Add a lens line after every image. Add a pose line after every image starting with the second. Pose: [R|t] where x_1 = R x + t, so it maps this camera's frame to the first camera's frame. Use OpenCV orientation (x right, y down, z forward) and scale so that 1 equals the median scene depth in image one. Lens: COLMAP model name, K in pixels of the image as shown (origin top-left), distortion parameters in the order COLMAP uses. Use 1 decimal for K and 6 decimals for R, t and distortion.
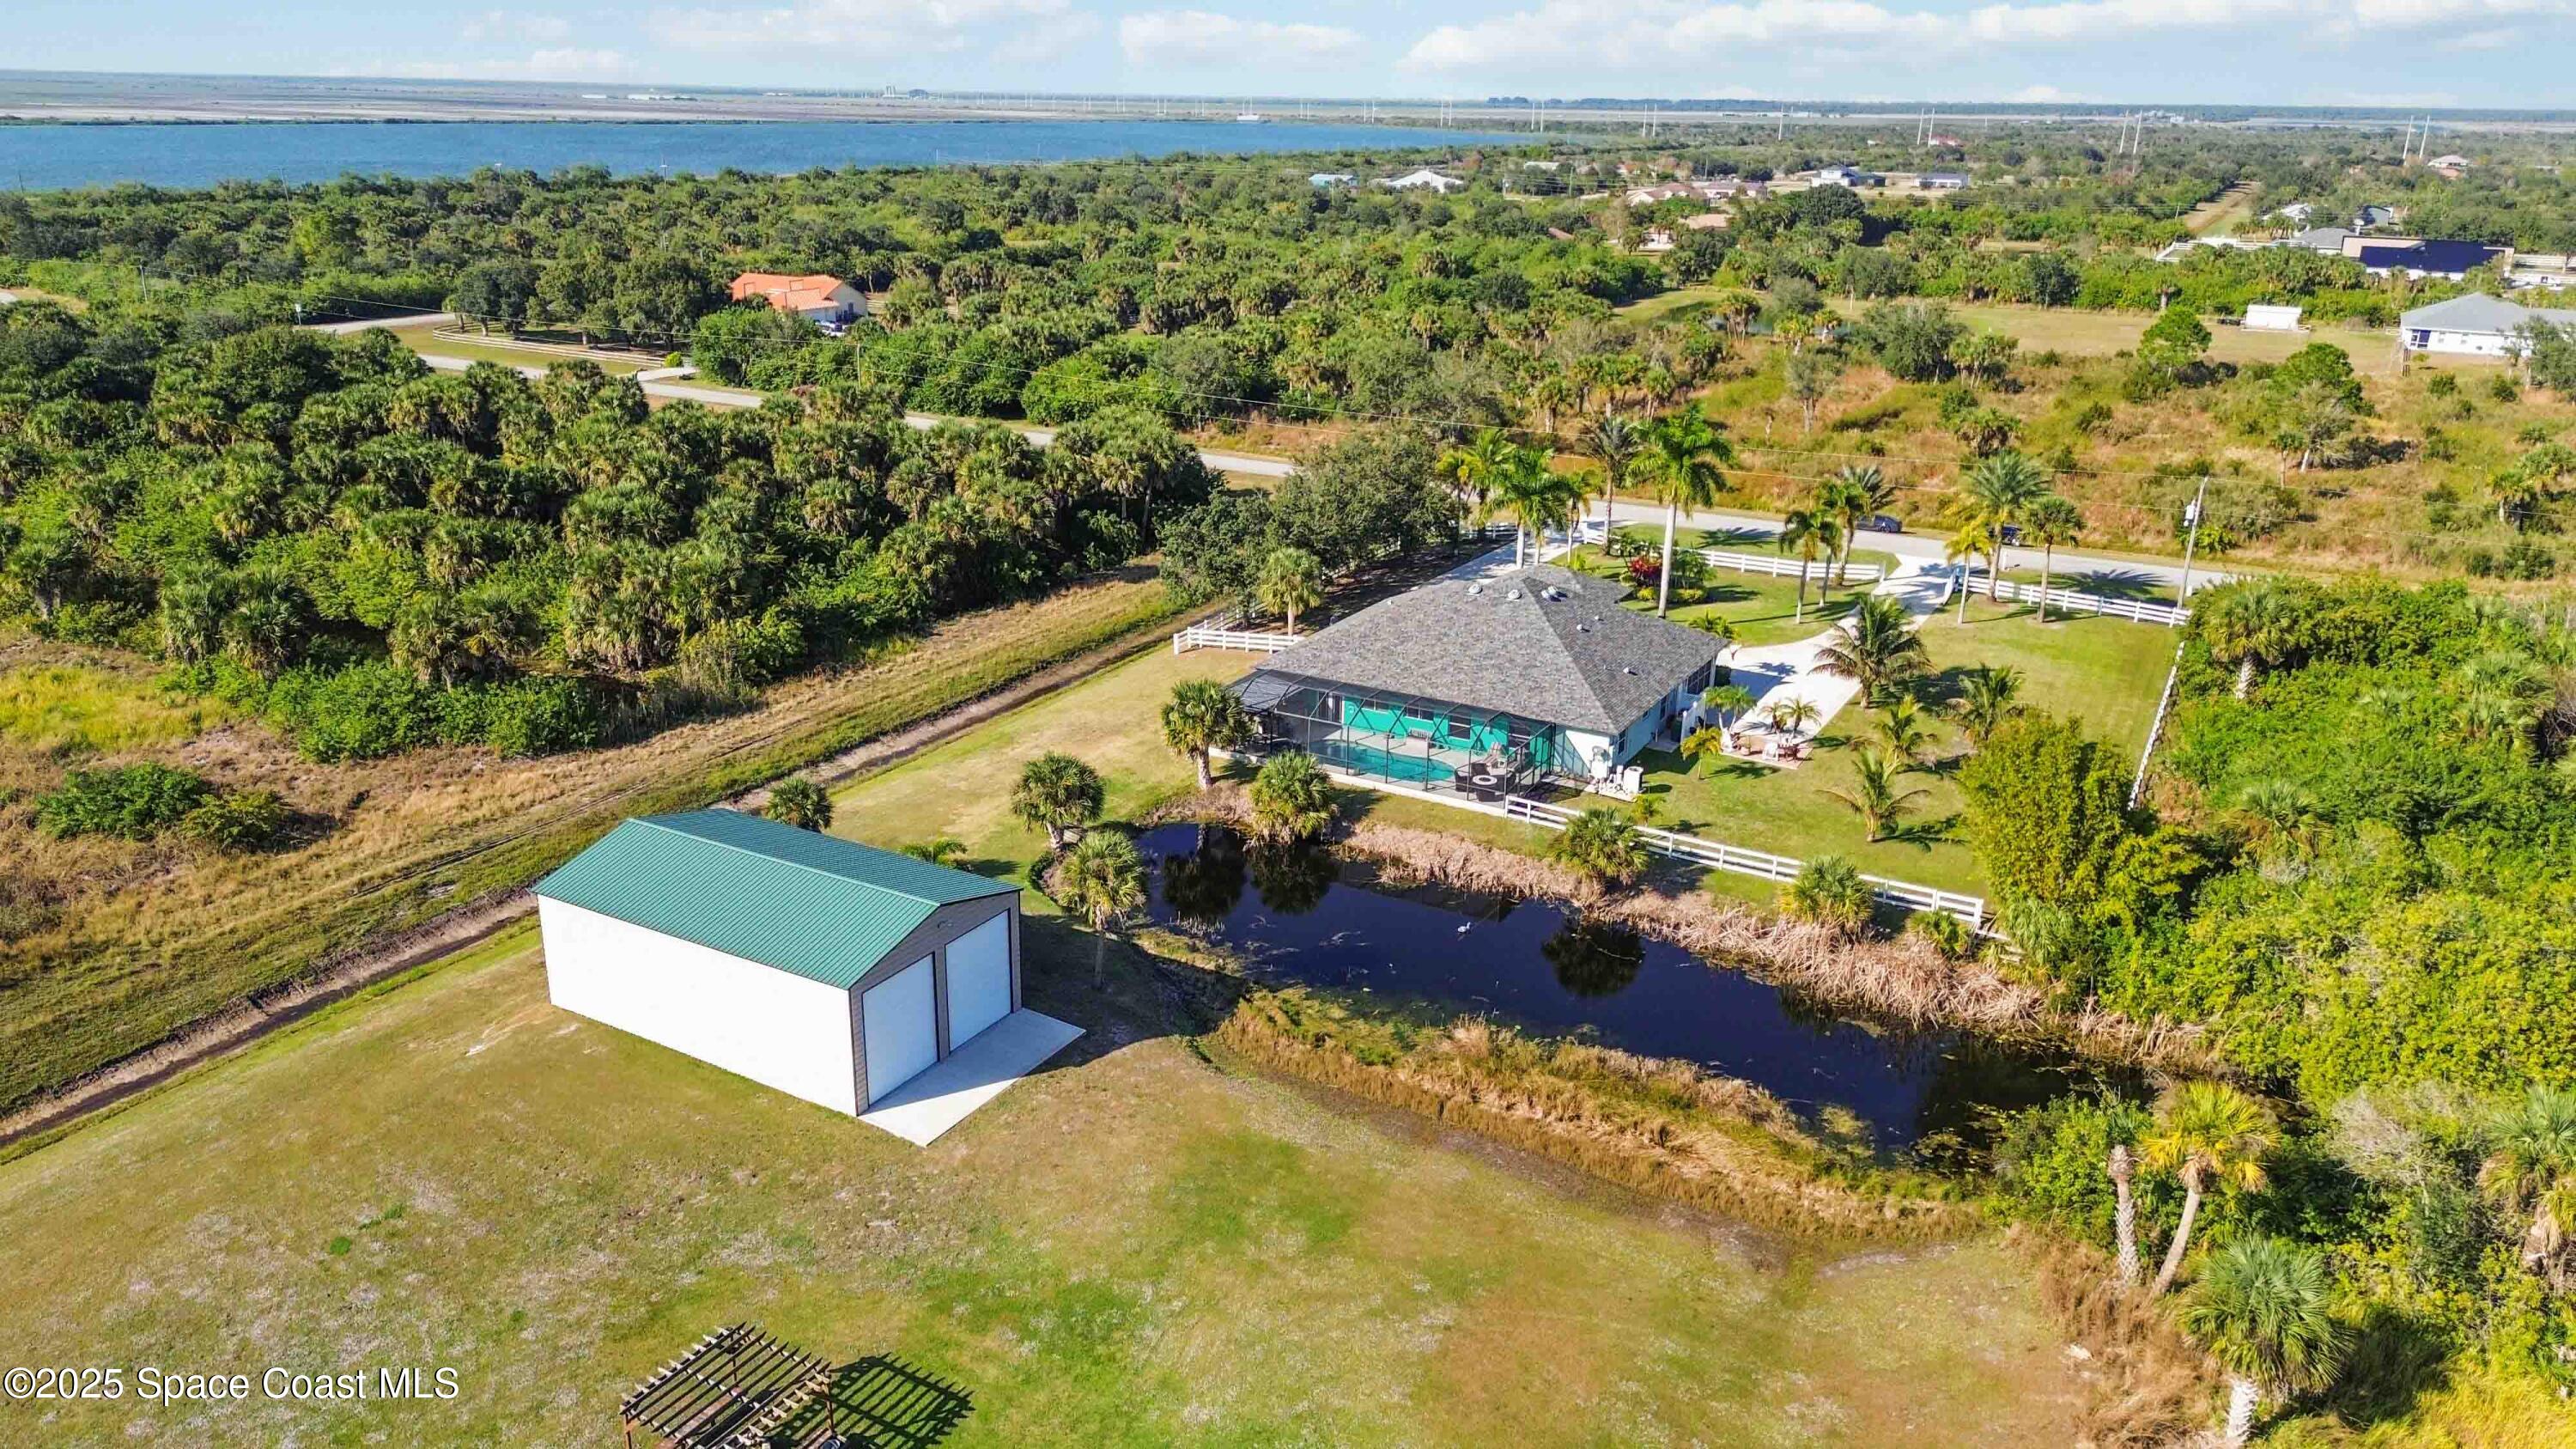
lens RADIAL K [[1817.0, 0, 1274.8], [0, 1817.0, 685.9], [0, 0, 1]] dist [0.101123, -0.128019]
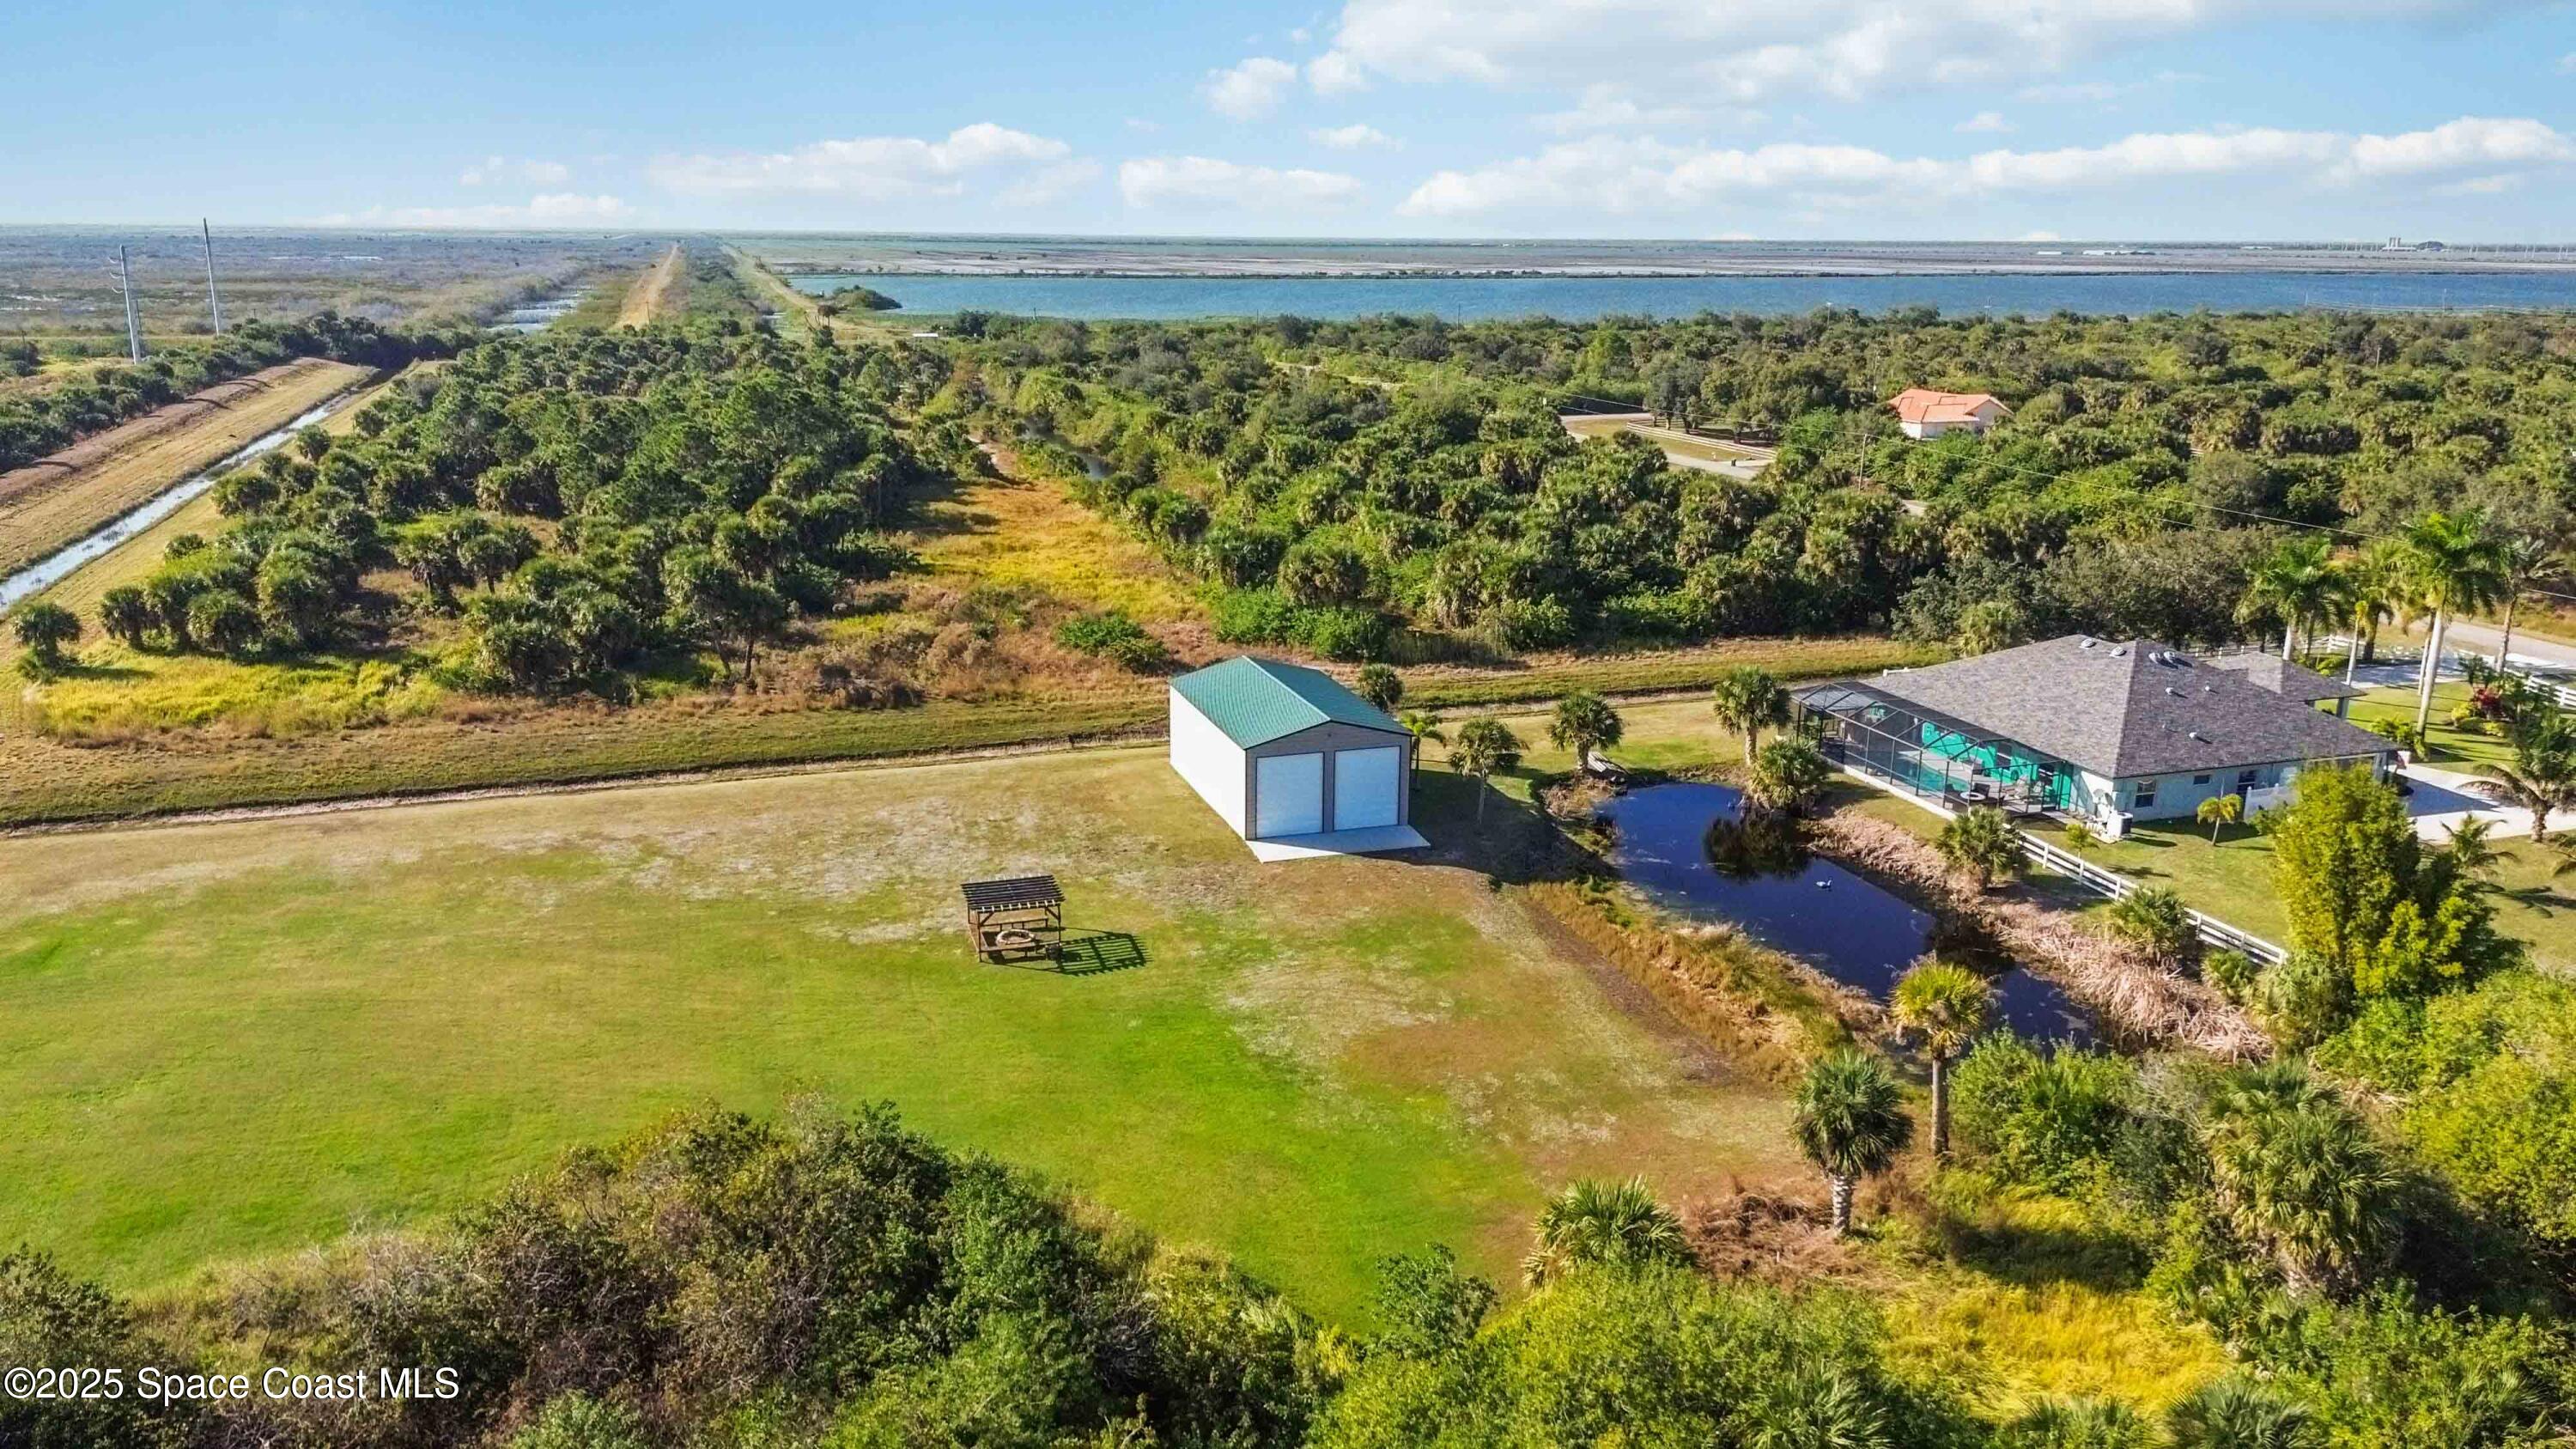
lens RADIAL K [[1817.0, 0, 1274.8], [0, 1817.0, 685.9], [0, 0, 1]] dist [0.101123, -0.128019]
pose [[0.743456, 0.153074, -0.651031, 0.423426], [-0.204136, 0.978938, -0.002943, 0.063299], [0.636869, 0.135087, 0.759045, -0.074498]]
